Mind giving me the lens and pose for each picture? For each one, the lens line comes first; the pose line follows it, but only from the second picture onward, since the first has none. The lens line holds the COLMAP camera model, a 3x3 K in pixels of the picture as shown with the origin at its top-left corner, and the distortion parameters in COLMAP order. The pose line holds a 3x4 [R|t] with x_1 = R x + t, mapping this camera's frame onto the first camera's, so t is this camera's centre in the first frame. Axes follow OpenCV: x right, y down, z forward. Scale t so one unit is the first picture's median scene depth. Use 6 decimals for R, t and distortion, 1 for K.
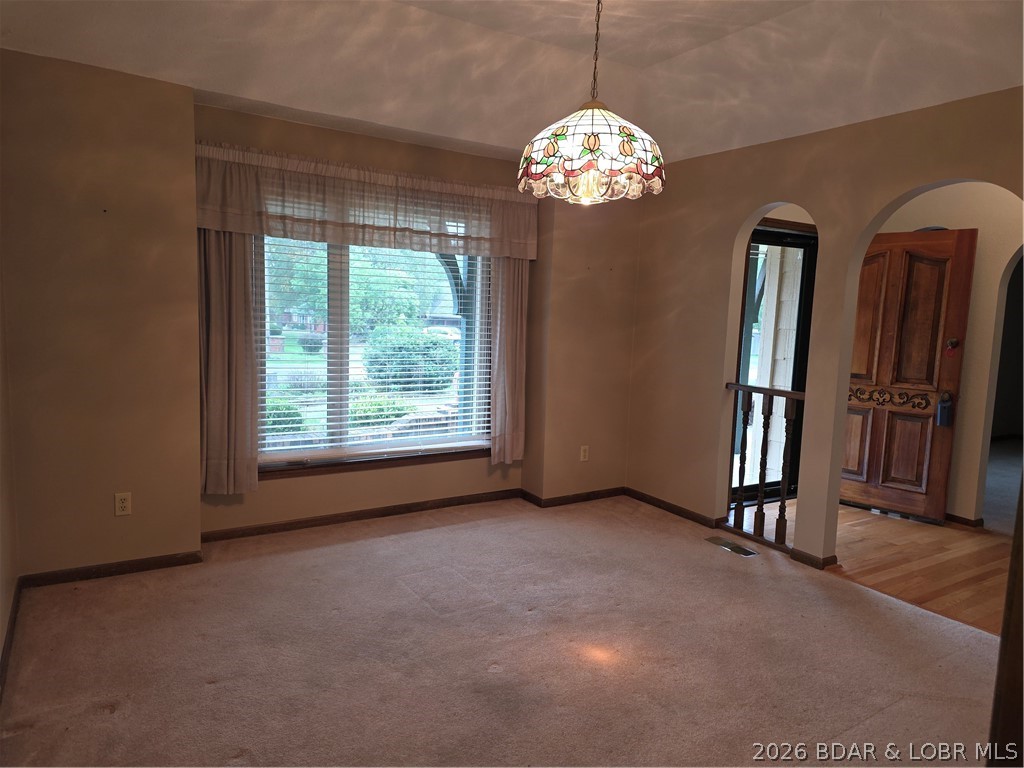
lens RADIAL K [[674.2, 0, 512.1], [0, 674.2, 379.3], [0, 0, 1]] dist [0.134785, -0.117006]
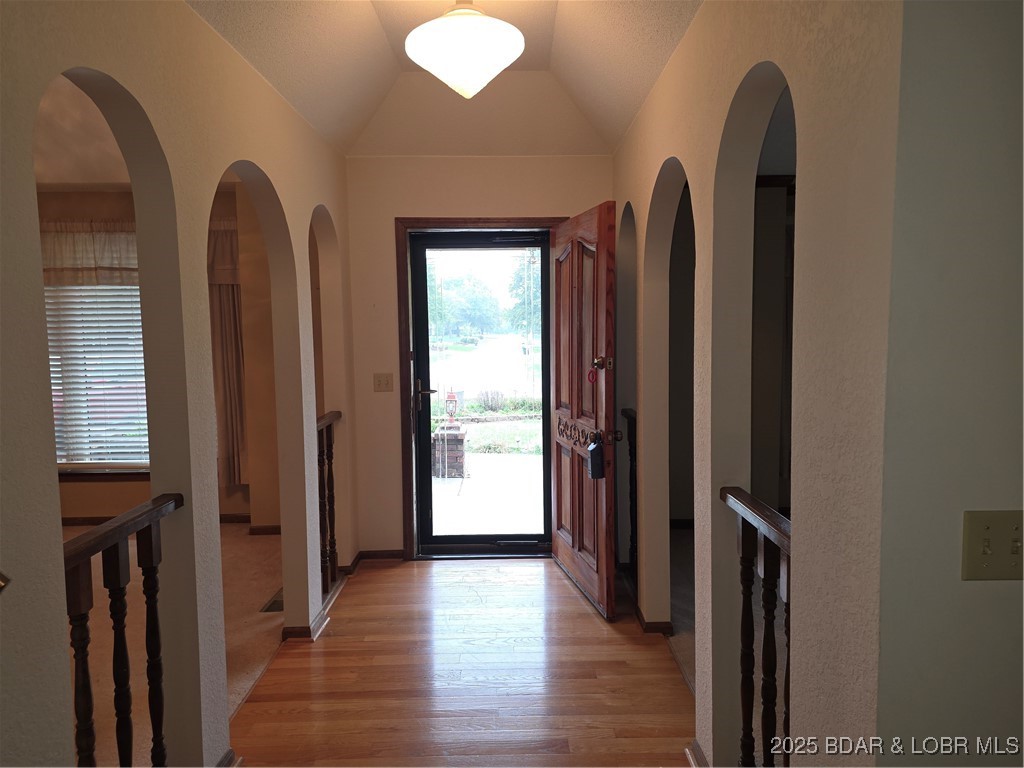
lens RADIAL K [[674.2, 0, 512.1], [0, 674.2, 379.3], [0, 0, 1]] dist [0.134785, -0.117006]
pose [[0.839251, -0.001398, -0.543742, 1.037009], [-0.010650, 0.999763, -0.019009, -0.023150], [0.543640, 0.021744, 0.839037, 0.411928]]
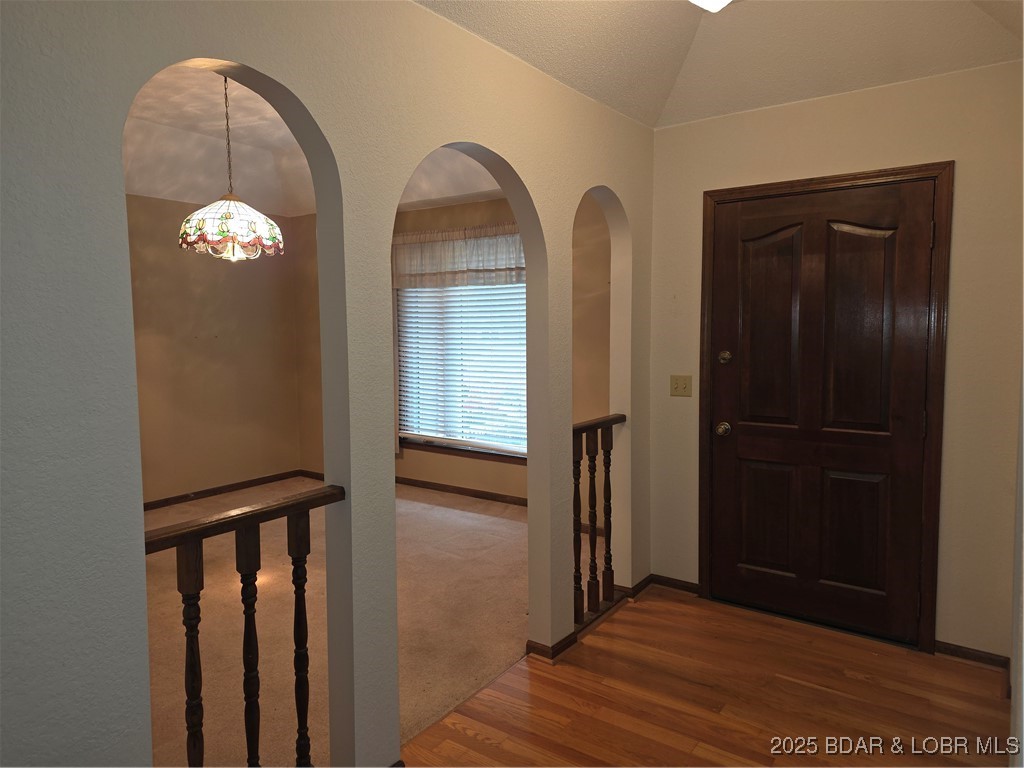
lens RADIAL K [[674.2, 0, 512.1], [0, 674.2, 379.3], [0, 0, 1]] dist [0.134785, -0.117006]
pose [[0.374630, 0.037326, -0.926423, 1.054842], [-0.072418, 0.997315, 0.010898, -0.037485], [0.924342, 0.063007, 0.376327, 0.614723]]
